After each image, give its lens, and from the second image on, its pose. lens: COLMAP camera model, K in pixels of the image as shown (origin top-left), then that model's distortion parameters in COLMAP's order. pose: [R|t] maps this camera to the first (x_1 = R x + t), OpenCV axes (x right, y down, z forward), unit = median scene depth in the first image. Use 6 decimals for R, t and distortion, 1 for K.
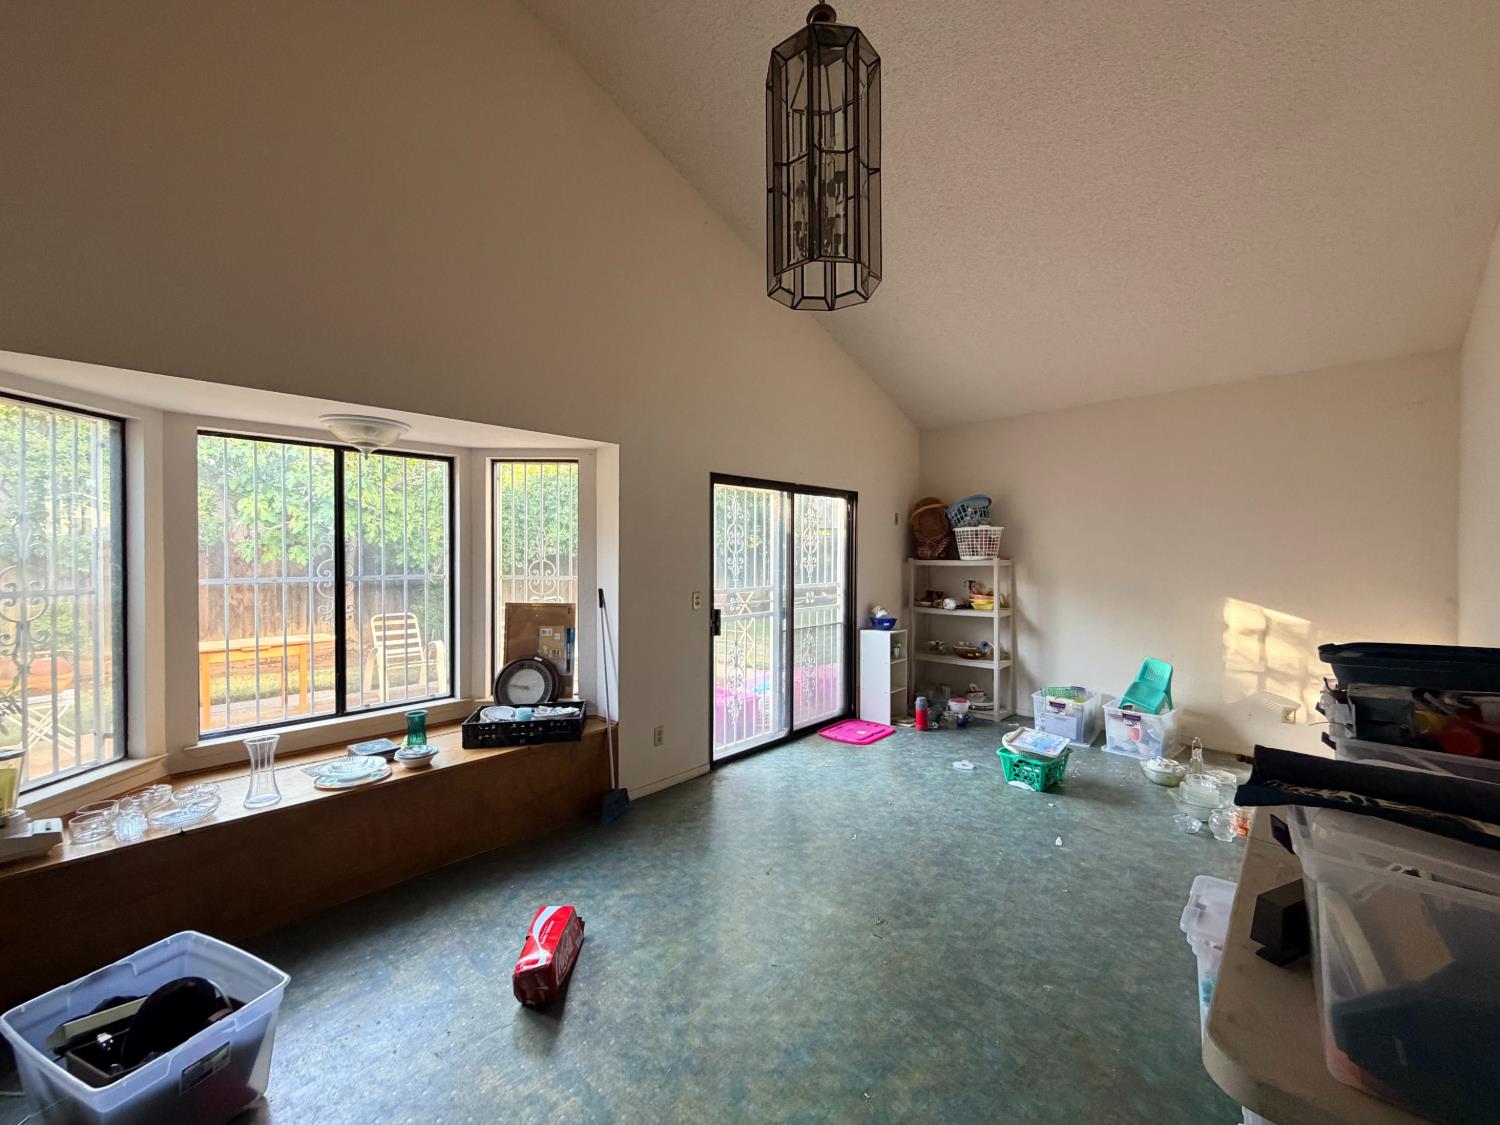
lens RADIAL K [[597.6, 0, 748.4], [0, 597.6, 563.7], [0, 0, 1]] dist [0.002365, -0.000567]
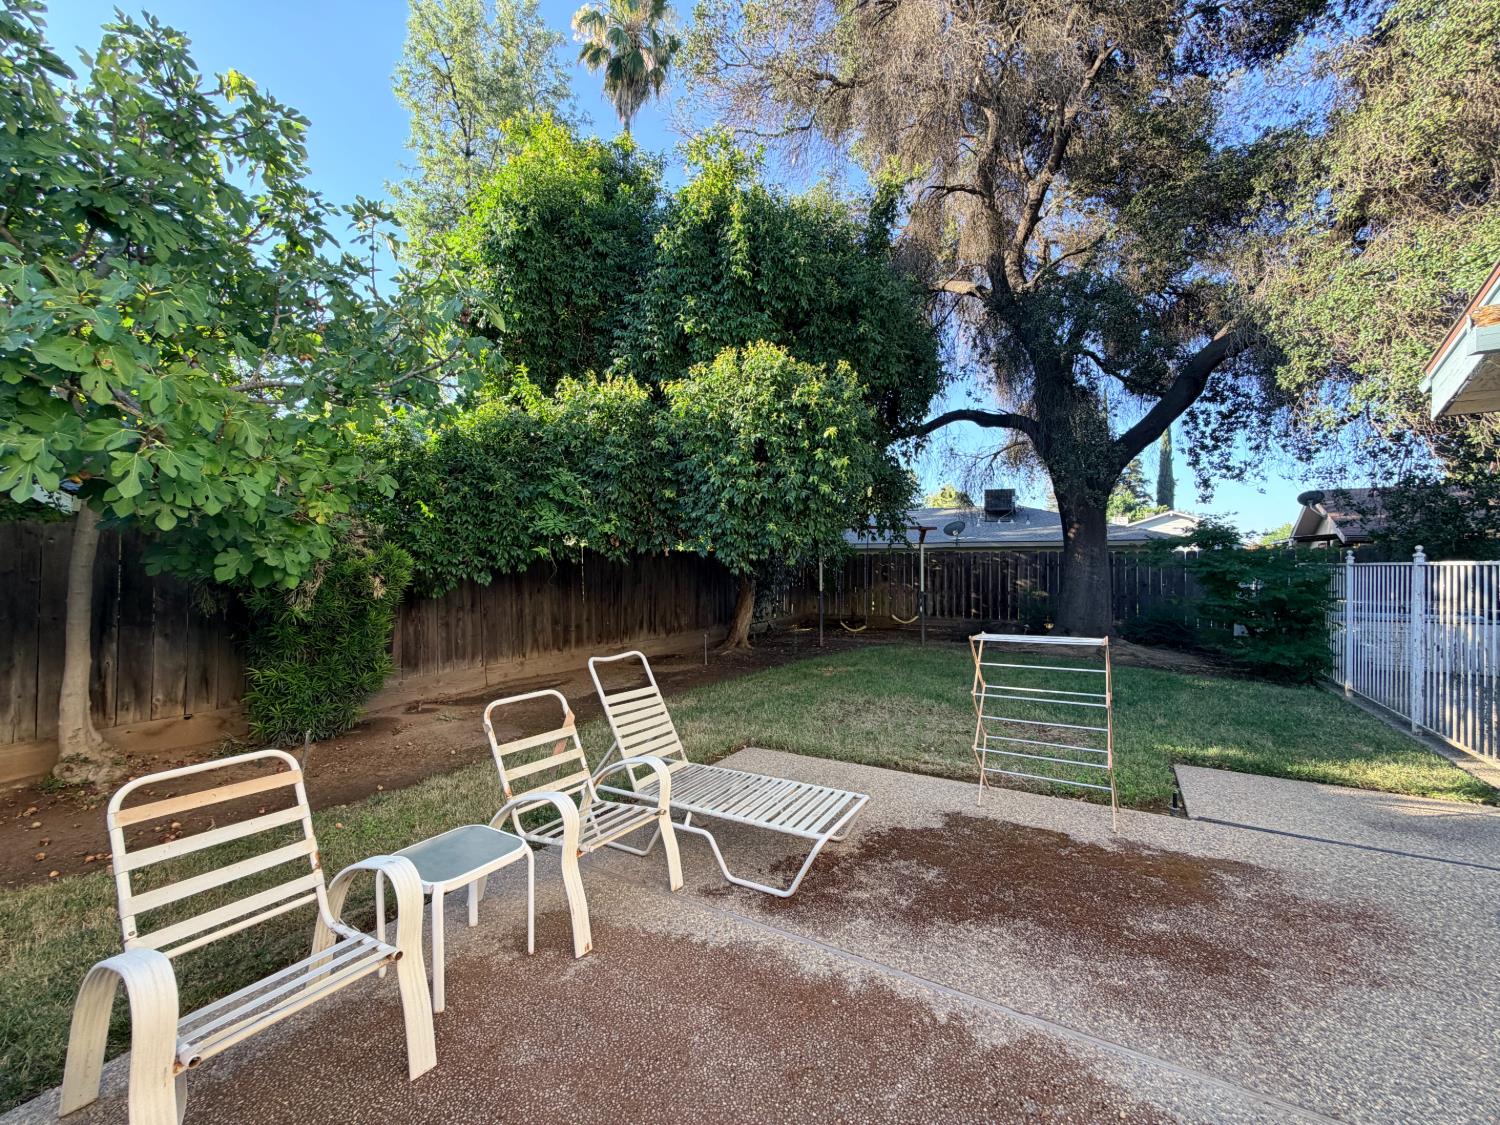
lens RADIAL K [[597.6, 0, 750.3], [0, 597.6, 564.1], [0, 0, 1]] dist [0.002365, -0.000567]
pose [[0.977356, 0.006969, 0.211488, -0.374260], [-0.003632, 0.999863, -0.016163, -0.004251], [-0.211571, 0.015028, 0.977247, 0.619555]]
